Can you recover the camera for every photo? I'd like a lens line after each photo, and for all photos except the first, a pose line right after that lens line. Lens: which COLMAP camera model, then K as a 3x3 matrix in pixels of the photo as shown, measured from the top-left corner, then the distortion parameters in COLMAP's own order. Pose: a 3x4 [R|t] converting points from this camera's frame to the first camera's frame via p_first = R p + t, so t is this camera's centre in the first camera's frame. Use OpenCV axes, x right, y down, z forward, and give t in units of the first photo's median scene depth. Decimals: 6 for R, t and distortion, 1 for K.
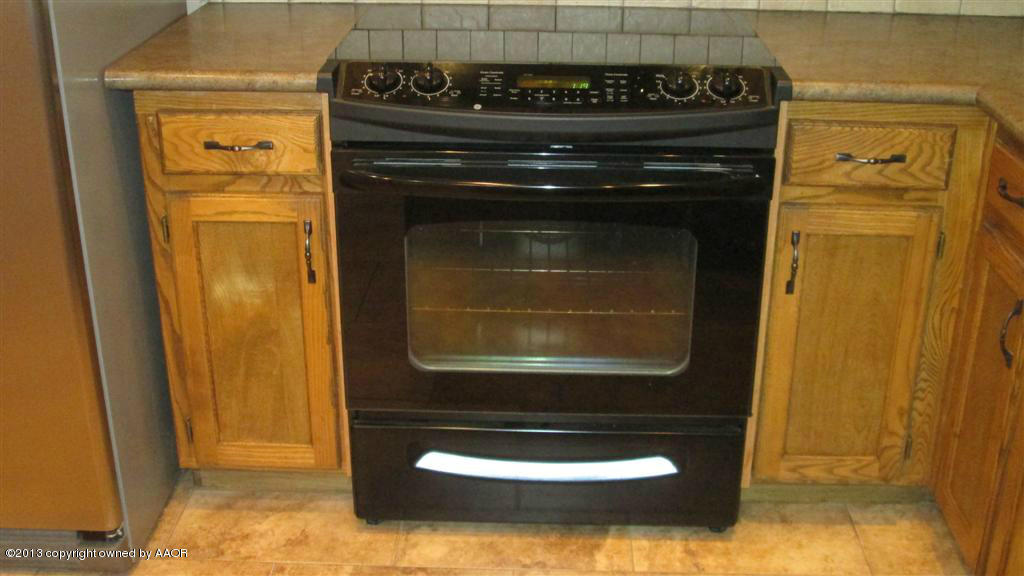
lens RADIAL K [[1210.6, 0, 512.0], [0, 1210.6, 288.0], [0, 0, 1]] dist [-0.101580, 0.062799]
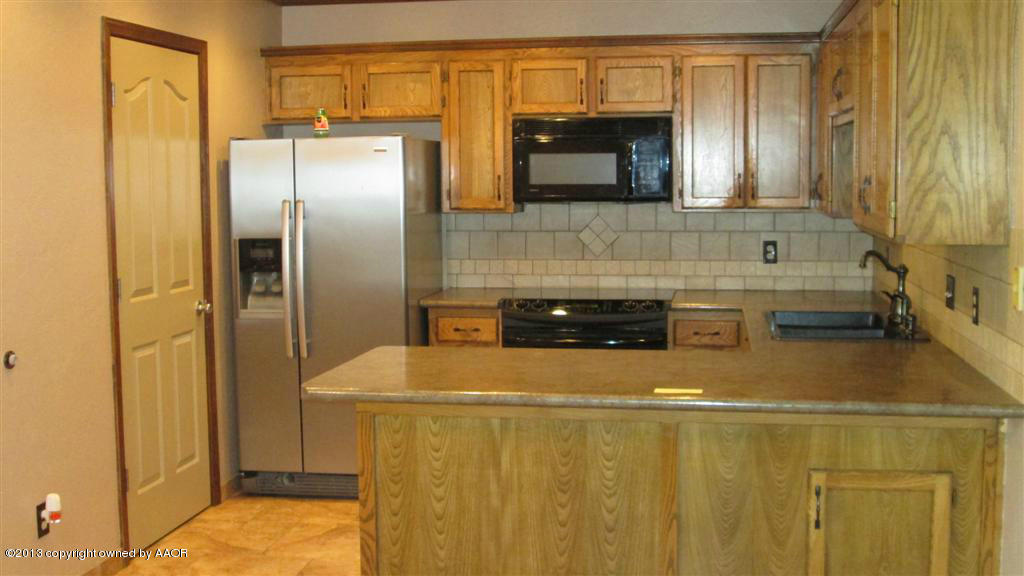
lens RADIAL K [[1210.6, 0, 512.0], [0, 1210.6, 288.0], [0, 0, 1]] dist [-0.101580, 0.062799]
pose [[0.991428, -0.002174, -0.130639, 0.219359], [-0.038120, 0.951547, -0.305130, 0.602743], [0.124973, 0.307494, 0.943307, -1.528145]]
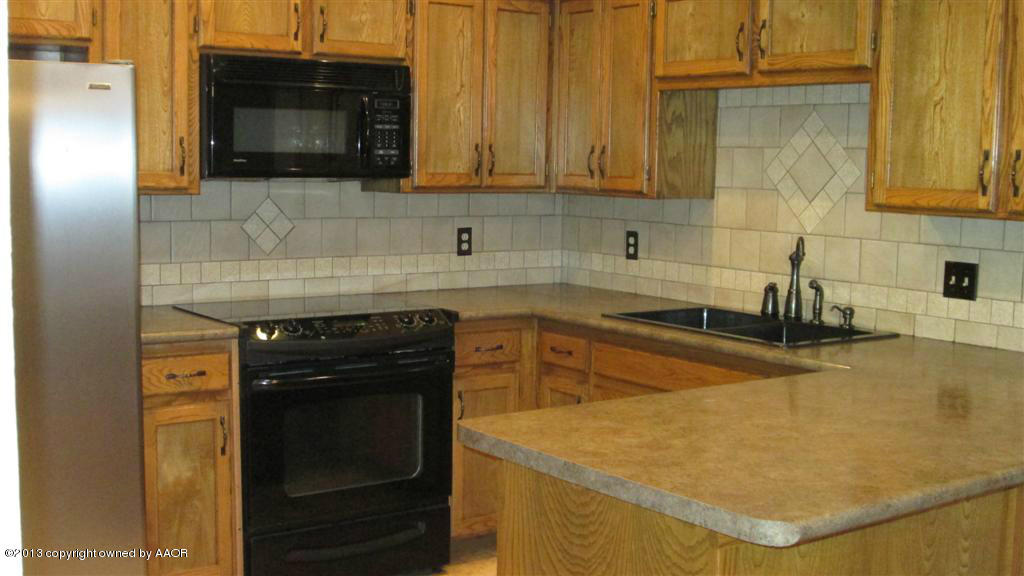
lens RADIAL K [[1210.6, 0, 512.0], [0, 1210.6, 288.0], [0, 0, 1]] dist [-0.101580, 0.062799]
pose [[0.789906, -0.056628, 0.610608, -0.894797], [0.232407, 0.949092, -0.212631, 0.234329], [-0.567482, 0.309868, 0.762854, -0.601623]]
